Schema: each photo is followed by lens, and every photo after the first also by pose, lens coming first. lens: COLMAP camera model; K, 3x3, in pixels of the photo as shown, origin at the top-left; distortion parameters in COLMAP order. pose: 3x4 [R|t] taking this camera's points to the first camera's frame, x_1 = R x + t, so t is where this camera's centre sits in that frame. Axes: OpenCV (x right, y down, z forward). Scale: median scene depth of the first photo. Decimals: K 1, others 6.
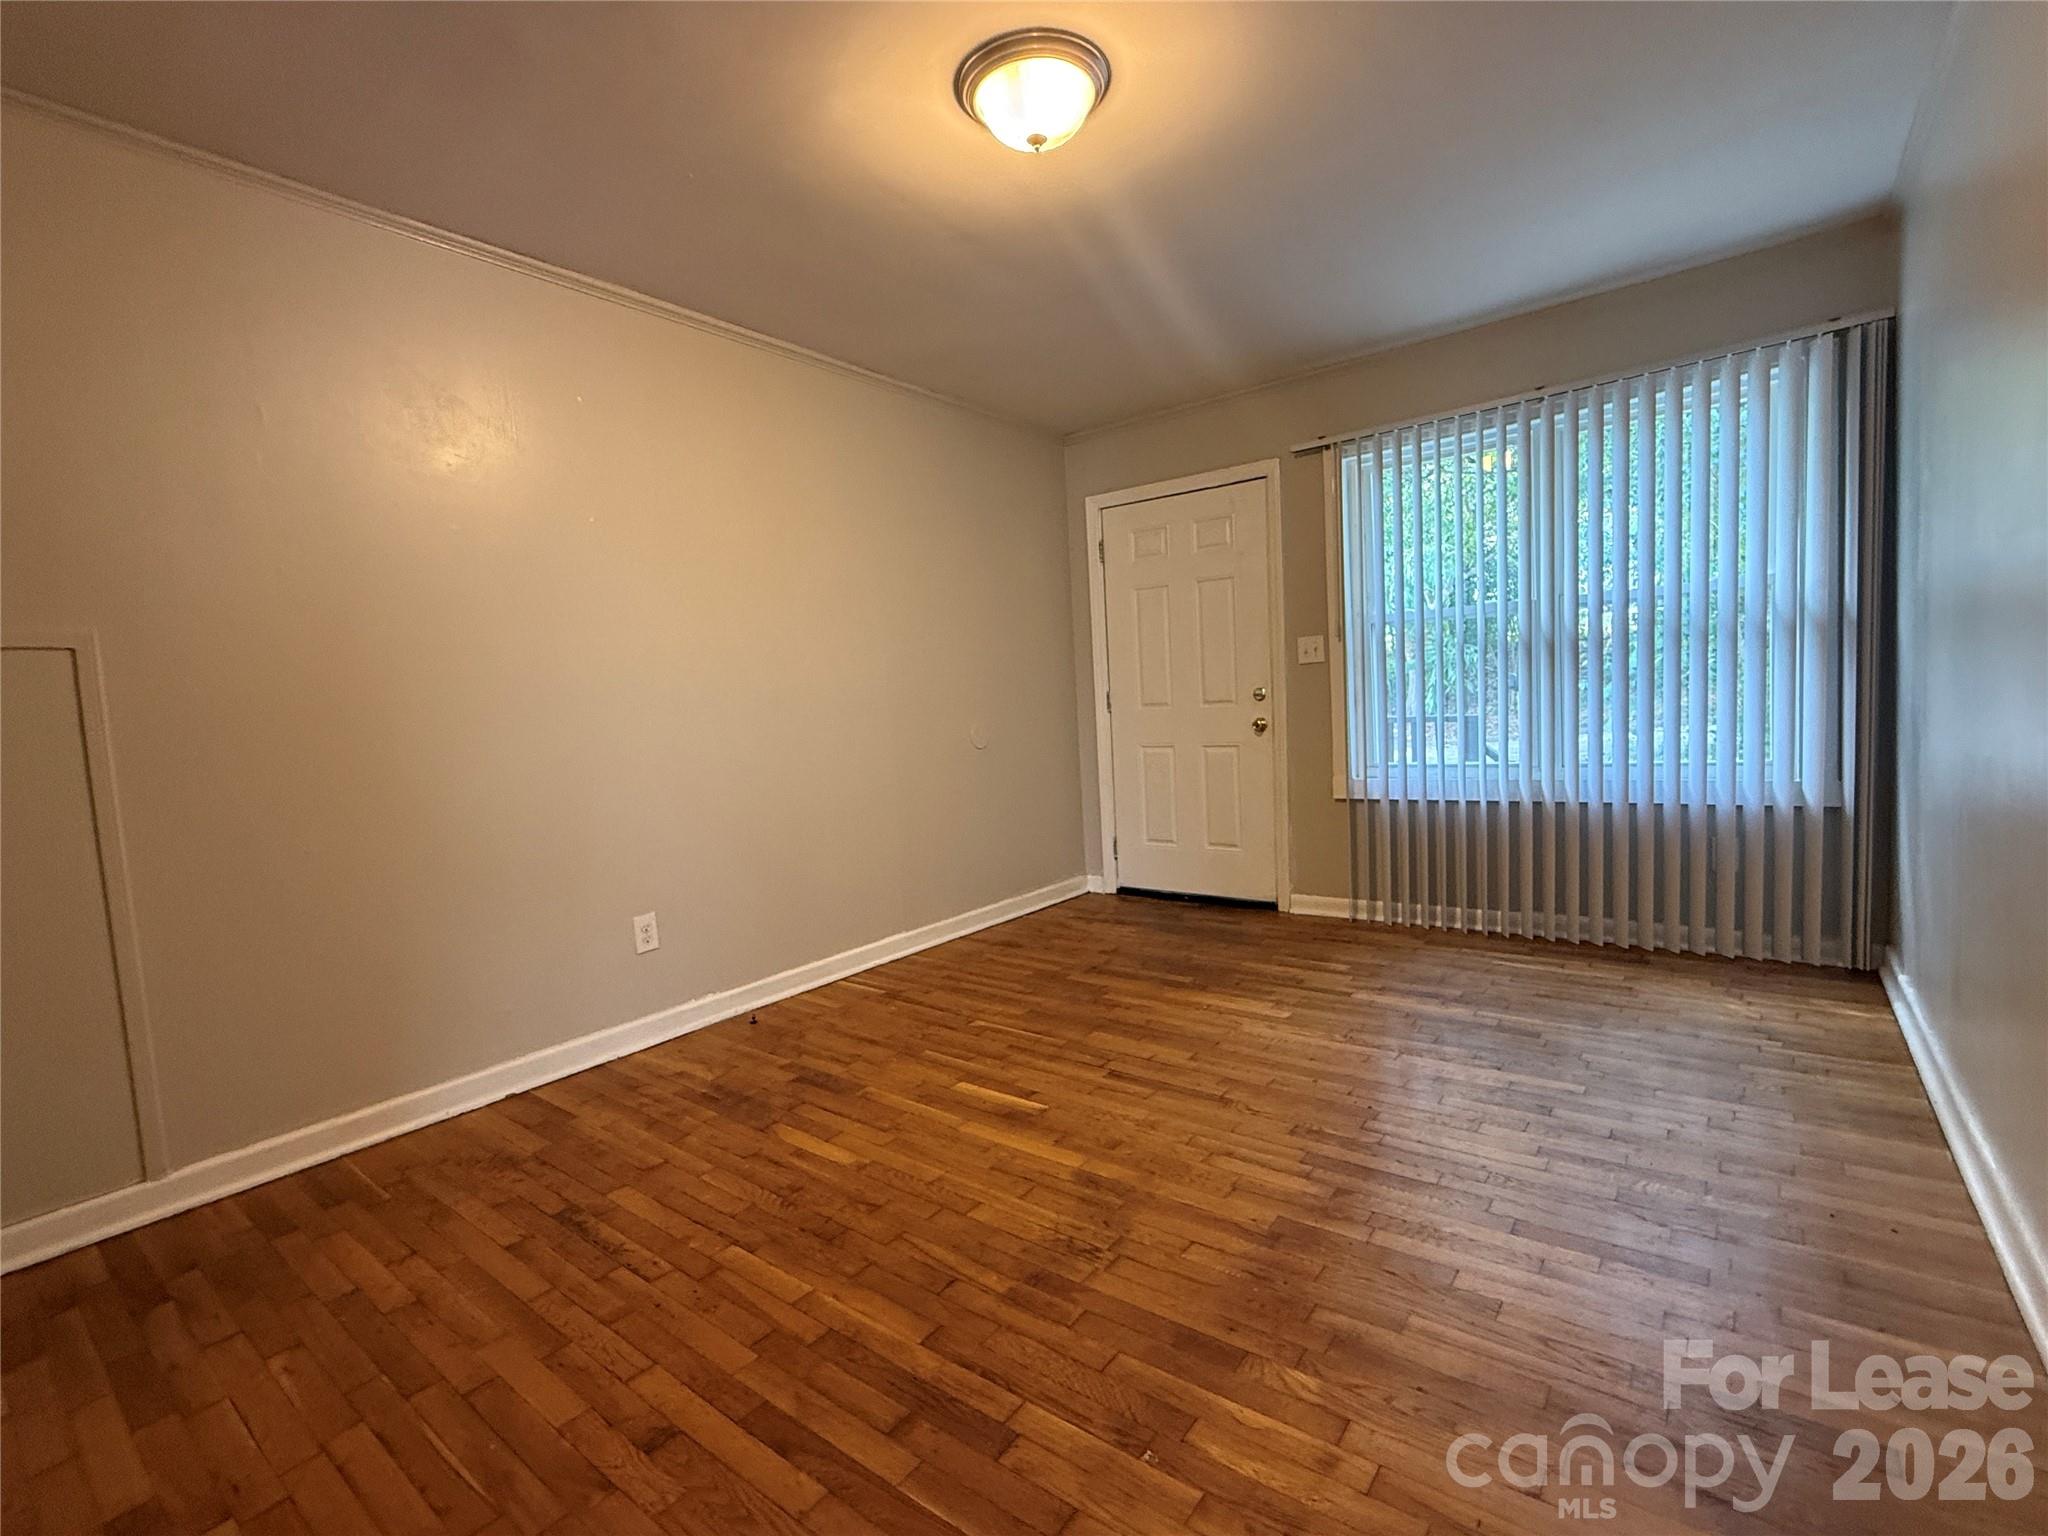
lens RADIAL K [[929.8, 0, 1021.2], [0, 929.8, 769.3], [0, 0, 1]] dist [-0.000302, 0.000480]
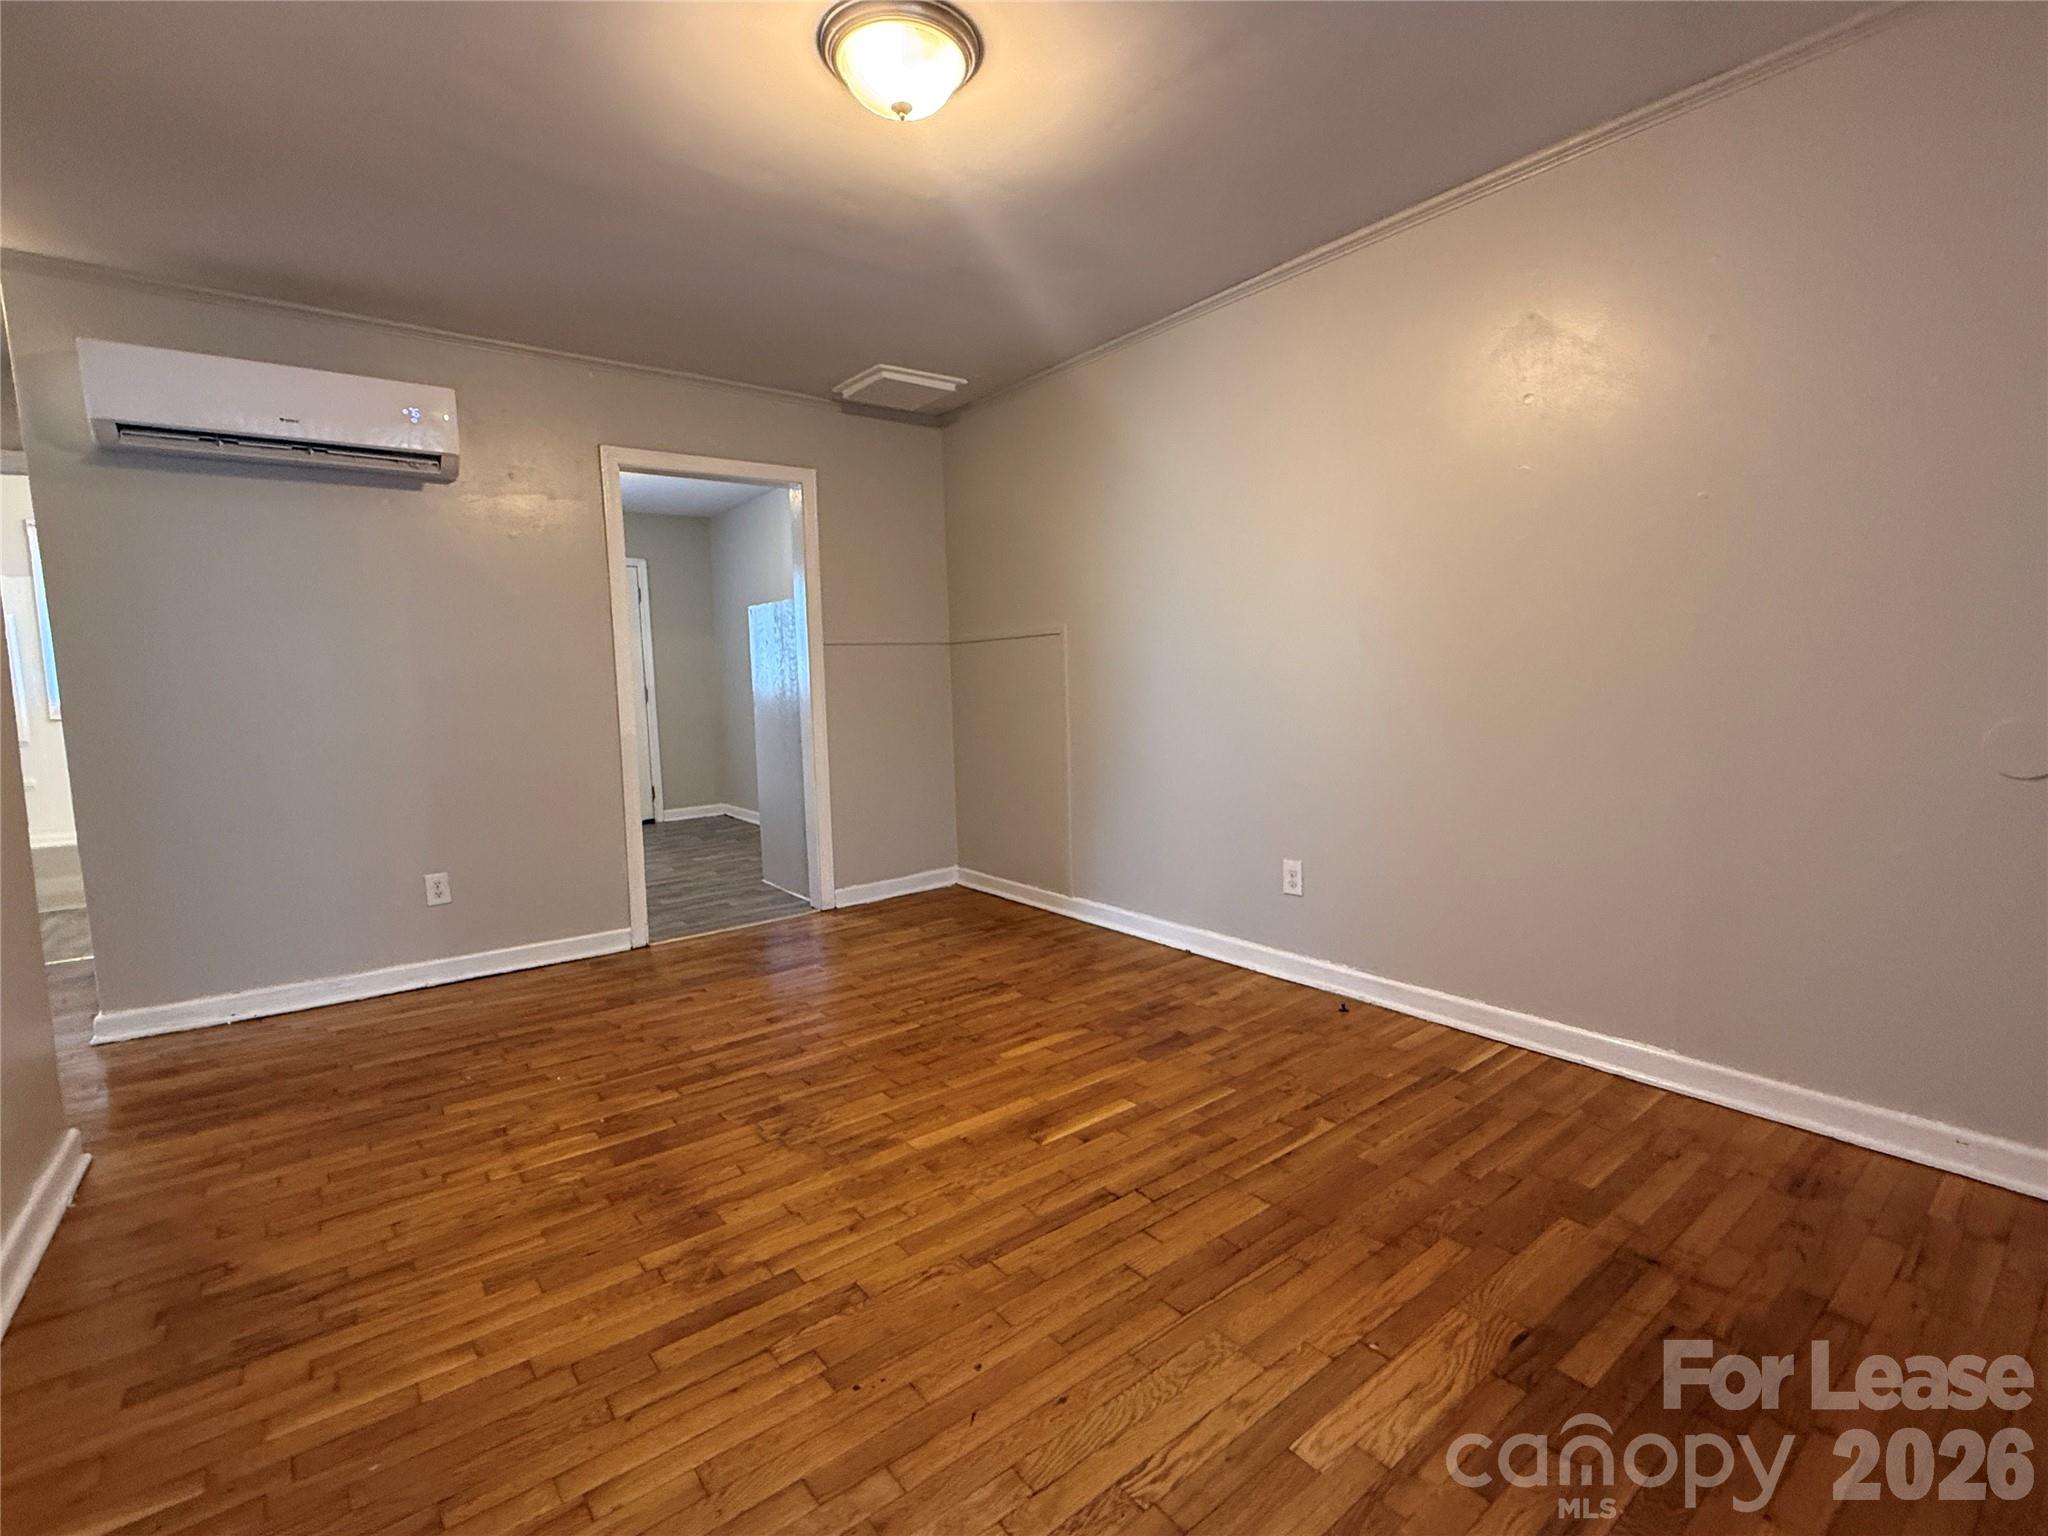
lens RADIAL K [[929.8, 0, 1032.0], [0, 929.8, 756.5], [0, 0, 1]] dist [-0.000302, 0.000480]
pose [[-0.241924, 0.143877, -0.959569, 0.736759], [-0.035710, 0.986955, 0.156986, -0.129695], [0.969638, 0.072245, -0.233630, 1.025484]]
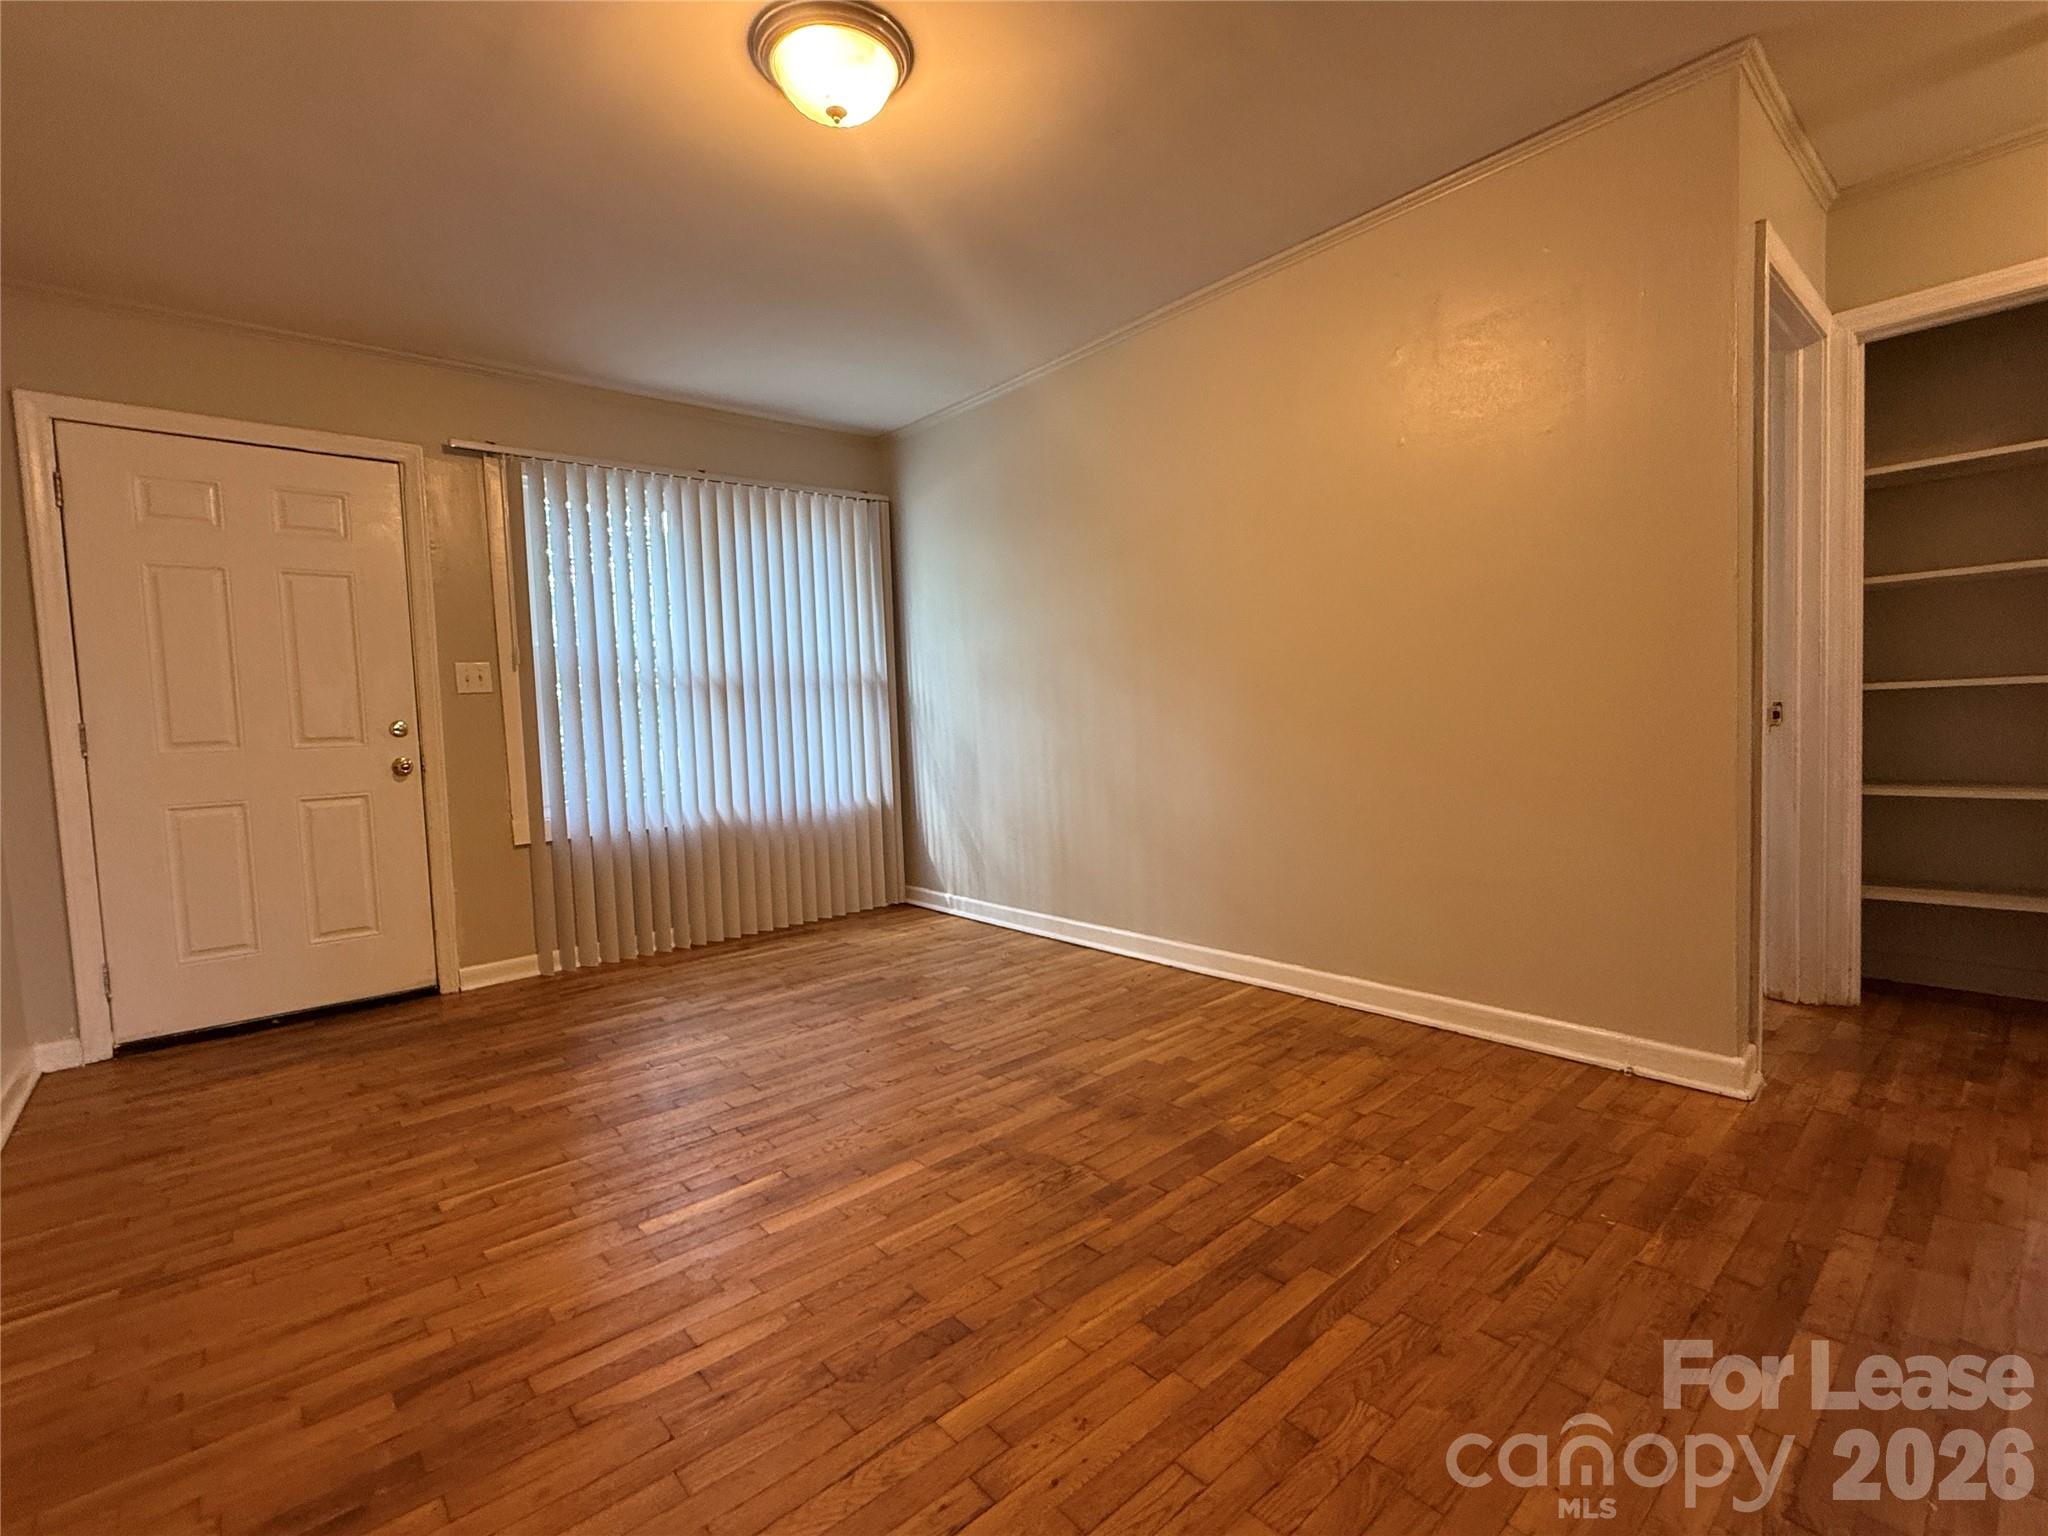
lens RADIAL K [[929.8, 0, 1031.6], [0, 929.8, 765.6], [0, 0, 1]] dist [-0.000302, 0.000480]
pose [[0.187968, -0.010632, 0.982118, -0.662617], [0.104103, 0.994524, -0.009158, 0.022316], [-0.976642, 0.103963, 0.188046, 0.504363]]
